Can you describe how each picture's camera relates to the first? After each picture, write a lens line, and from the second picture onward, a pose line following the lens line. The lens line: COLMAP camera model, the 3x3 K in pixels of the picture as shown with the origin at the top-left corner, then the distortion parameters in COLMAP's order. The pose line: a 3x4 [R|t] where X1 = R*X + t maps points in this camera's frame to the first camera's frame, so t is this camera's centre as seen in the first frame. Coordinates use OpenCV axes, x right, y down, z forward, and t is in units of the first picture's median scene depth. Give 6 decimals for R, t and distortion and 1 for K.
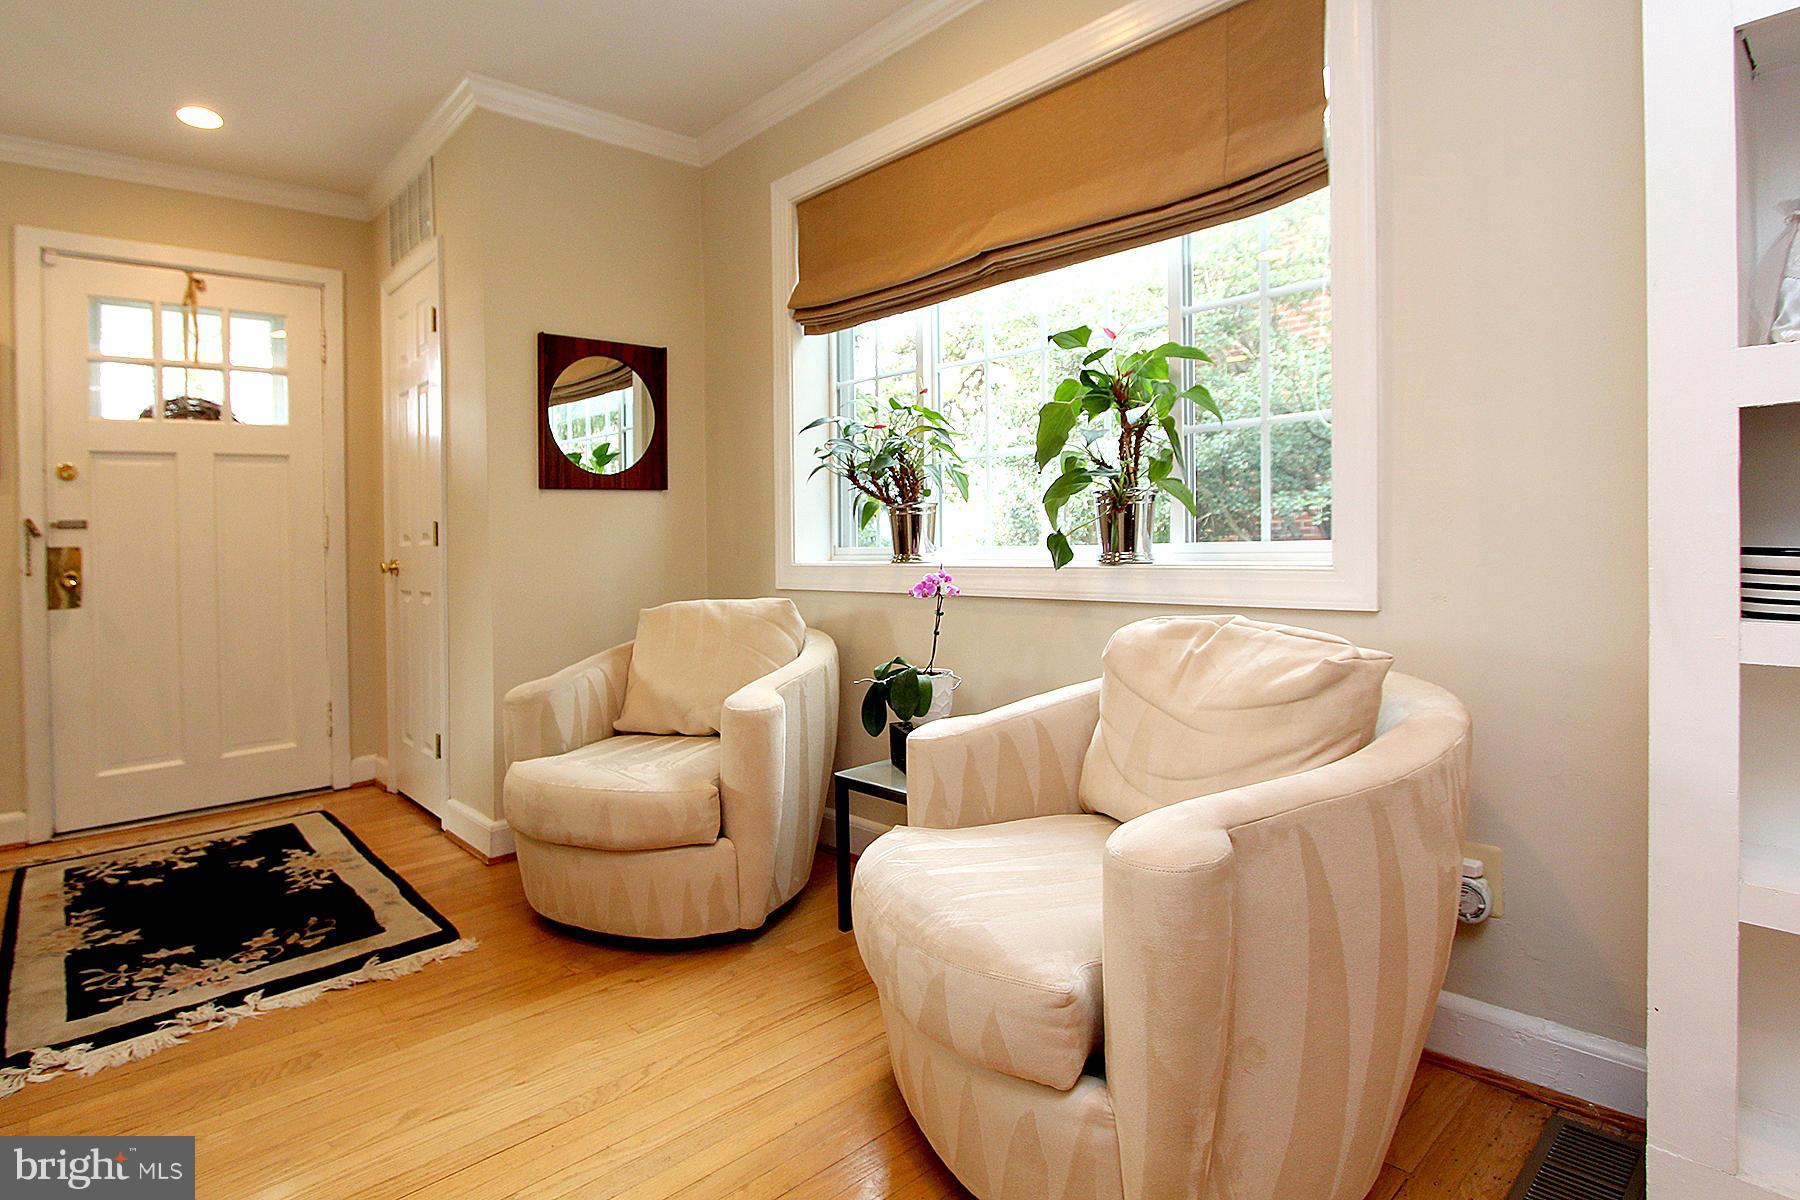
lens RADIAL K [[946.5, 0, 834.2], [0, 946.5, 523.5], [0, 0, 1]] dist [-0.015293, -0.000237]
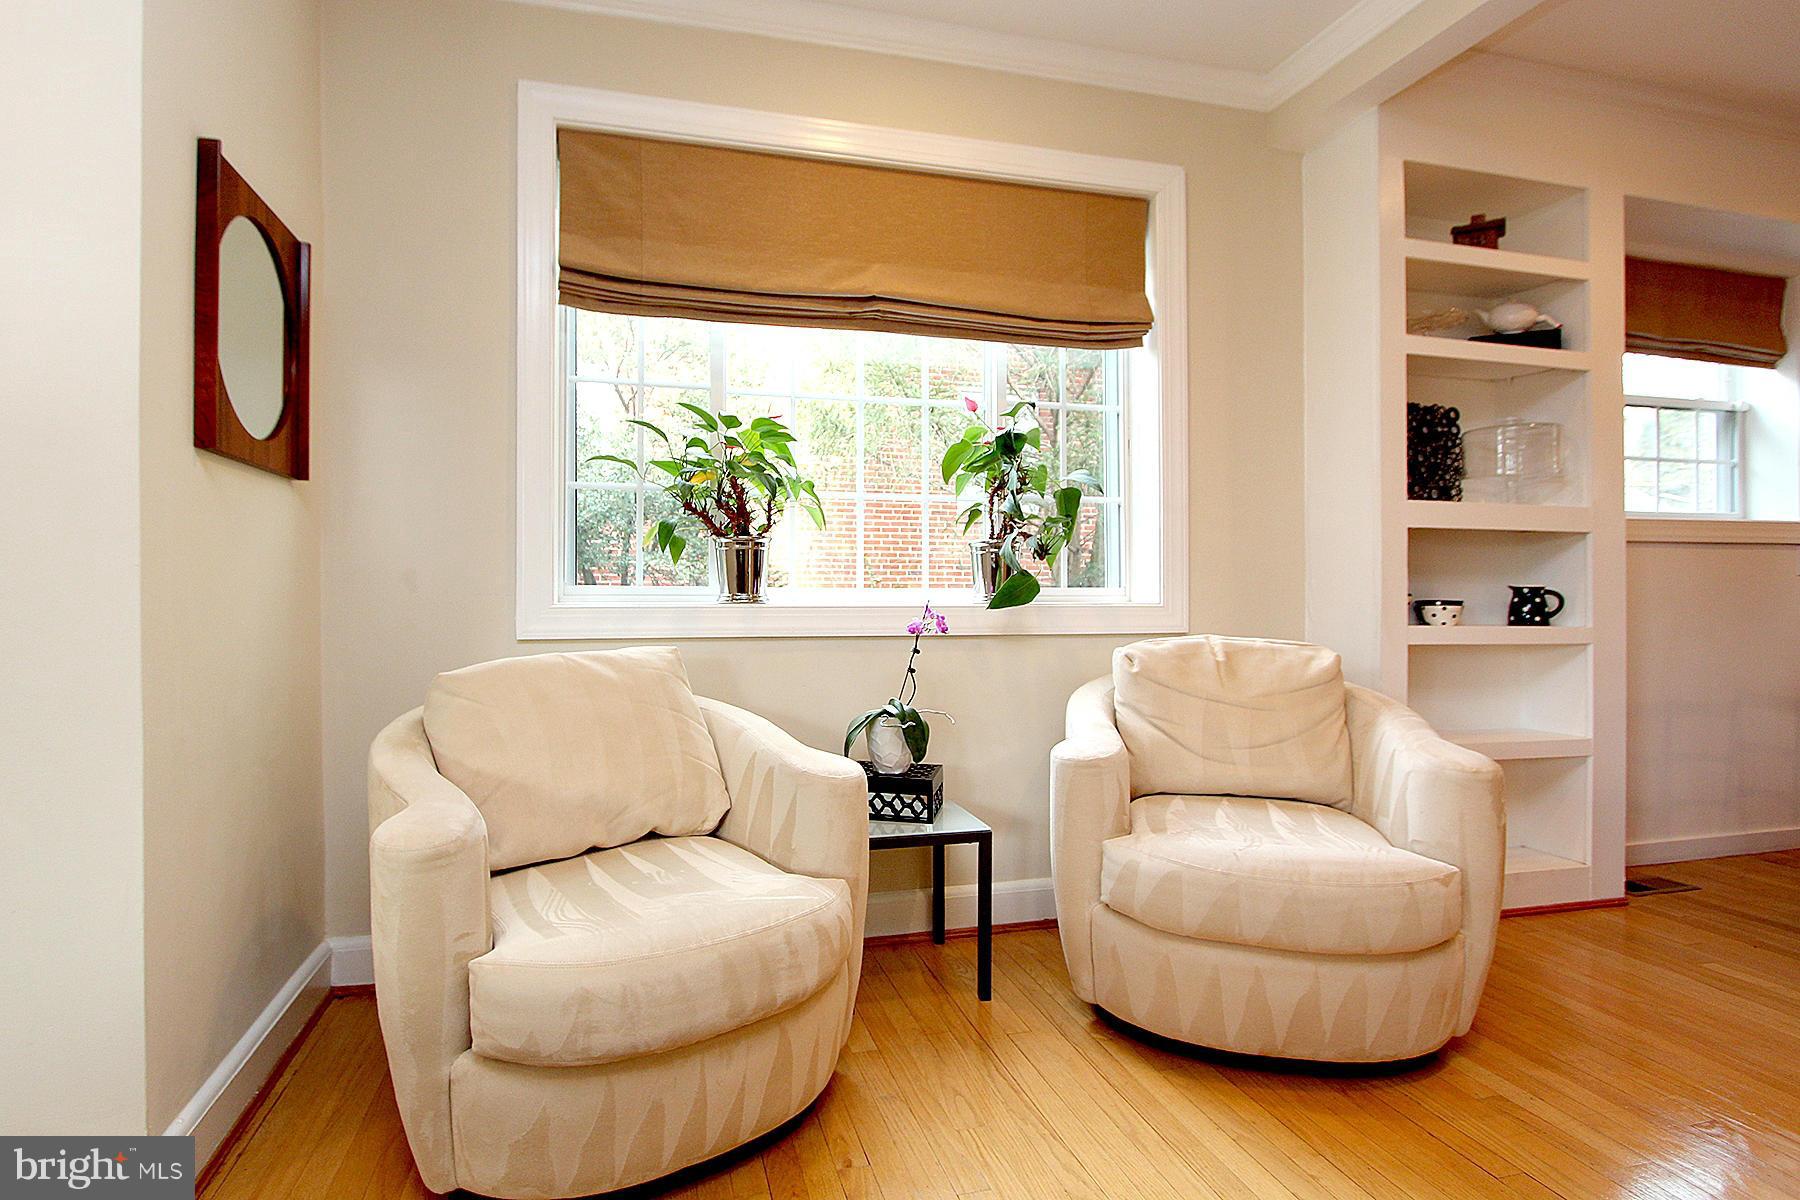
lens RADIAL K [[884.7, 0, 887.5], [0, 884.7, 588.9], [0, 0, 1]] dist [-0.007852, -0.000300]
pose [[0.440193, 0.027941, 0.897468, -0.722844], [-0.027381, 0.999469, -0.017687, 0.045572], [-0.897485, -0.016788, 0.440725, 0.601293]]
